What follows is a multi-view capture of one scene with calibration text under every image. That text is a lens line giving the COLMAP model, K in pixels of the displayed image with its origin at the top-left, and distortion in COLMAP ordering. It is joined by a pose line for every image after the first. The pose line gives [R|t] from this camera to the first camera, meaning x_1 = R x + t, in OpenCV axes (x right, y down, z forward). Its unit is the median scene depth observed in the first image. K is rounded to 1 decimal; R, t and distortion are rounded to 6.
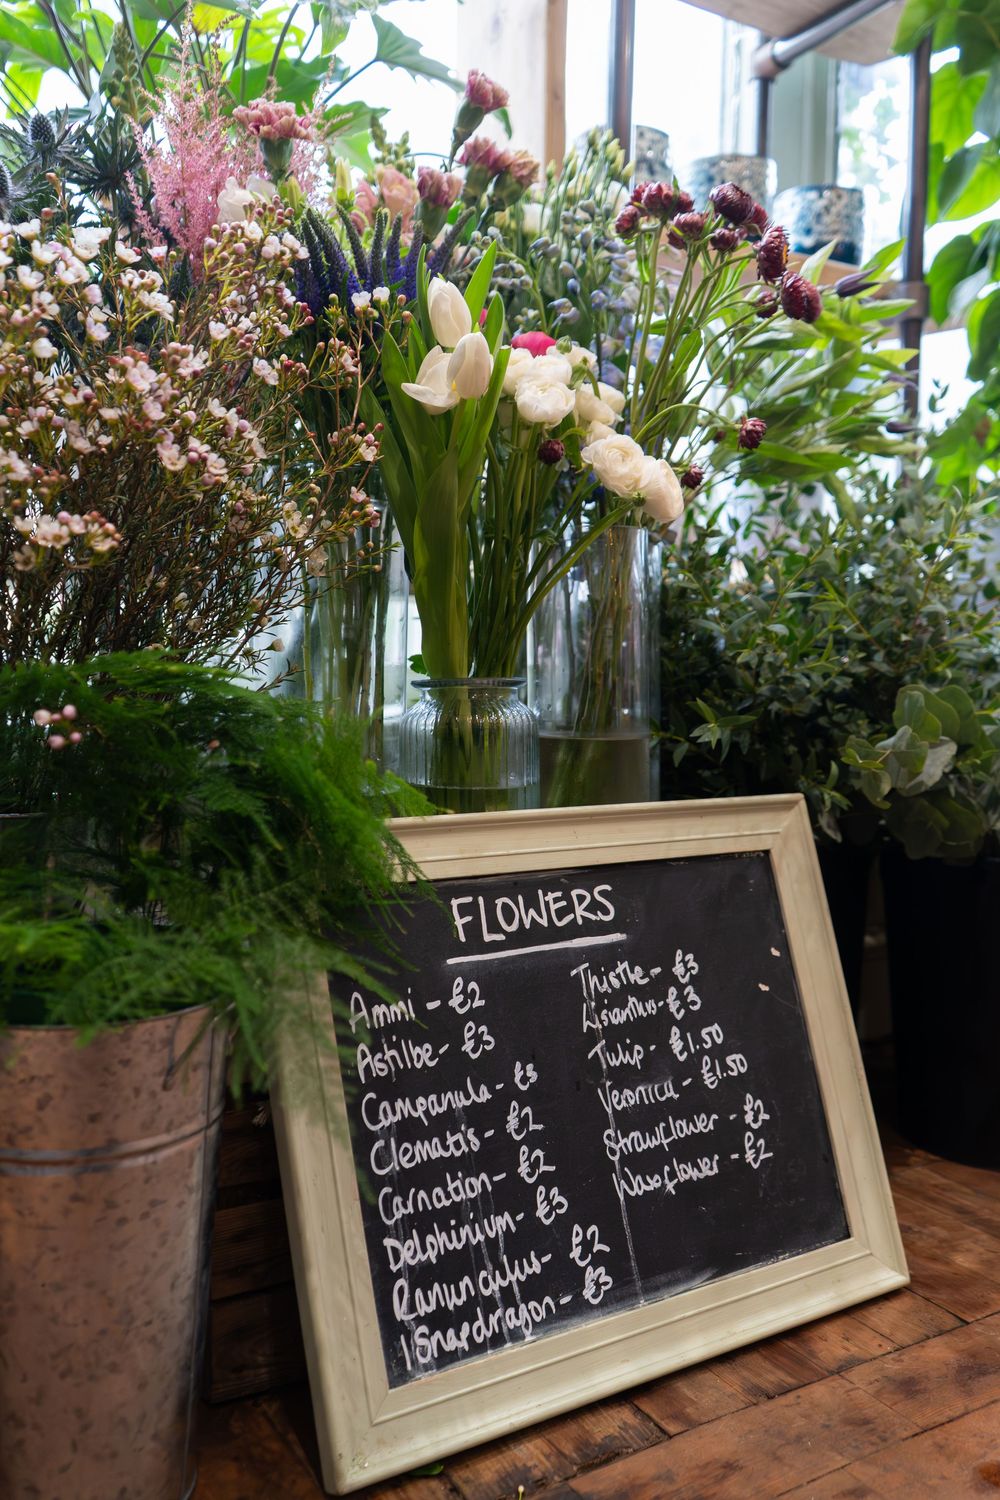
lens RADIAL K [[1313.7, 0, 498.6], [0, 1313.7, 747.6], [0, 0, 1]] dist [0.011628, 0.004532]
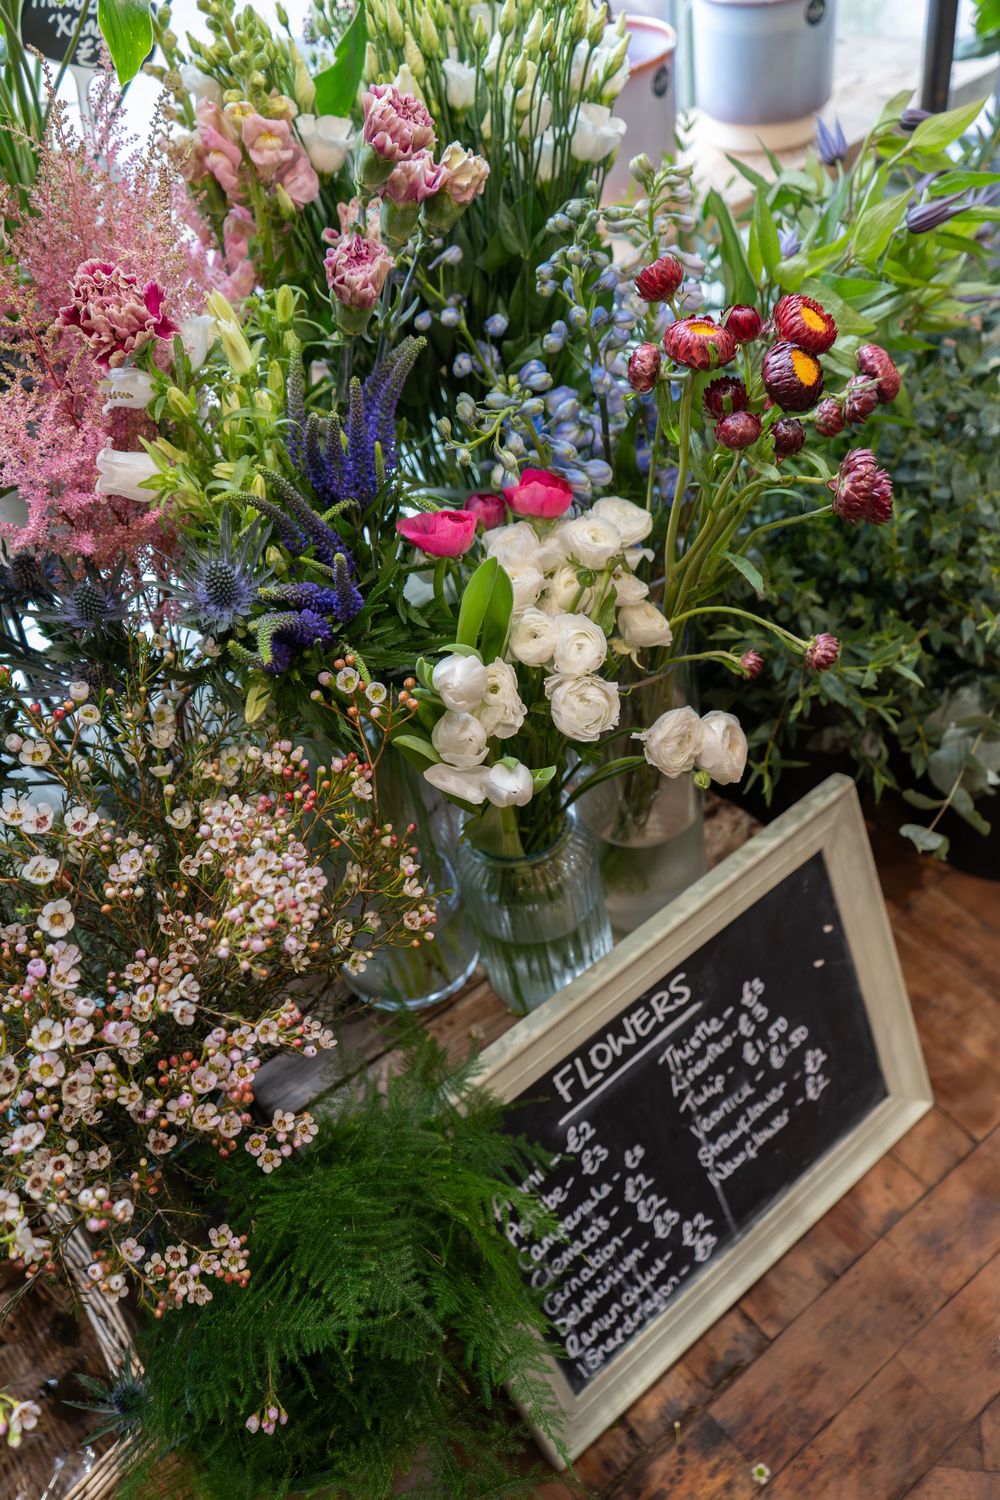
lens RADIAL K [[1313.7, 0, 501.4], [0, 1313.7, 749.4], [0, 0, 1]] dist [0.011628, 0.004532]
pose [[0.983099, -0.181364, -0.024954, -0.001586], [0.152464, 0.735638, 0.659994, -0.840685], [-0.101342, -0.652644, 0.750857, 0.360608]]
